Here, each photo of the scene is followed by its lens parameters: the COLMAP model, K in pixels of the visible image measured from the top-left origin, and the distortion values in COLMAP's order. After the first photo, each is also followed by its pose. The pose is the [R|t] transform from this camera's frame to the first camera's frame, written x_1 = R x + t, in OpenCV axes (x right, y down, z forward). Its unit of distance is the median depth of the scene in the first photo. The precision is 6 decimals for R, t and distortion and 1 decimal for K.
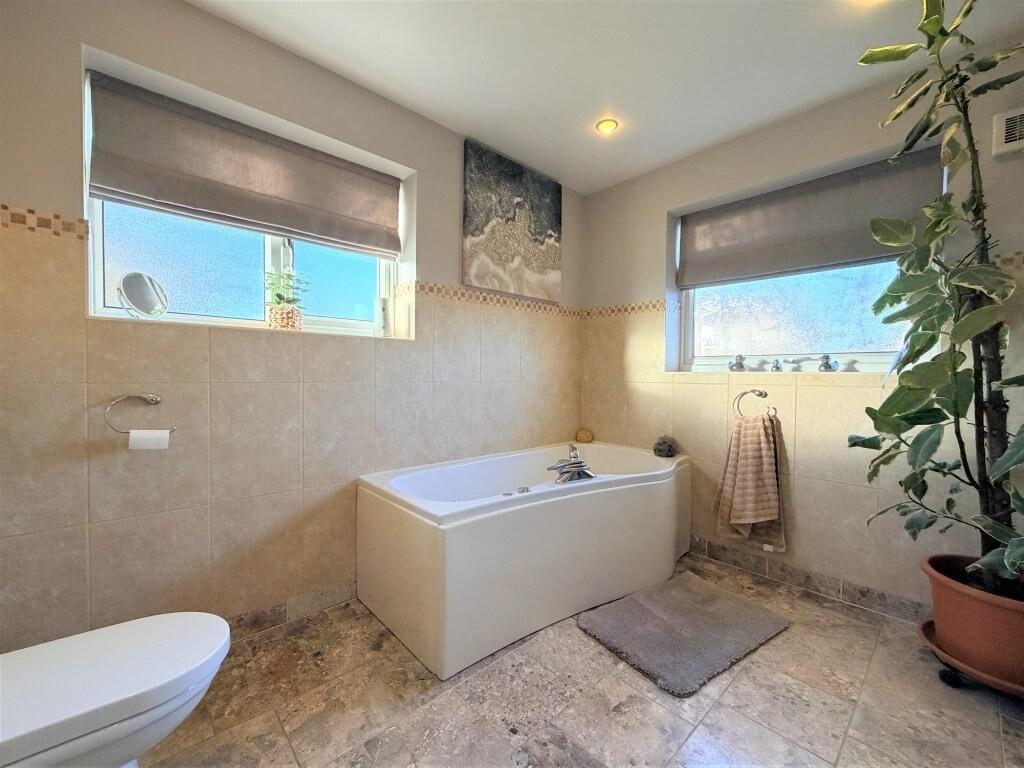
lens RADIAL K [[409.0, 0, 512.0], [0, 409.0, 384.0], [0, 0, 1]] dist [-0.000237, 0.000059]
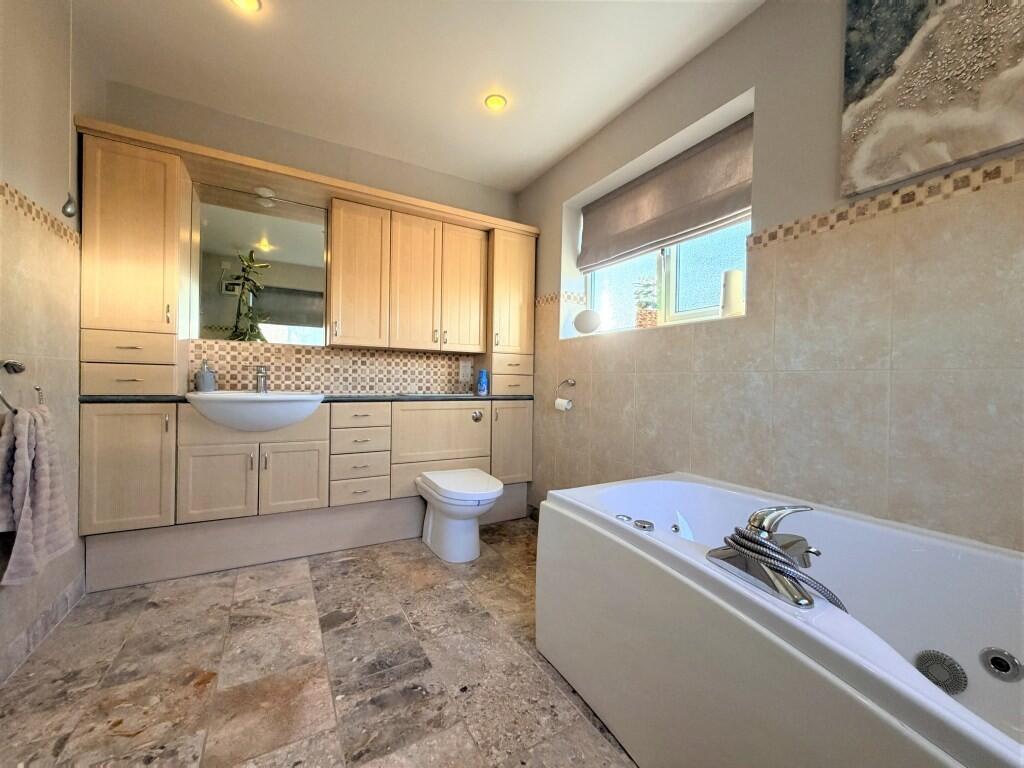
lens RADIAL K [[409.0, 0, 512.0], [0, 409.0, 384.0], [0, 0, 1]] dist [-0.000237, 0.000059]
pose [[-0.212366, -0.007044, -0.977165, 0.576433], [-0.044081, 0.999025, 0.002379, 0.034383], [0.976195, 0.043579, -0.212470, 0.749513]]
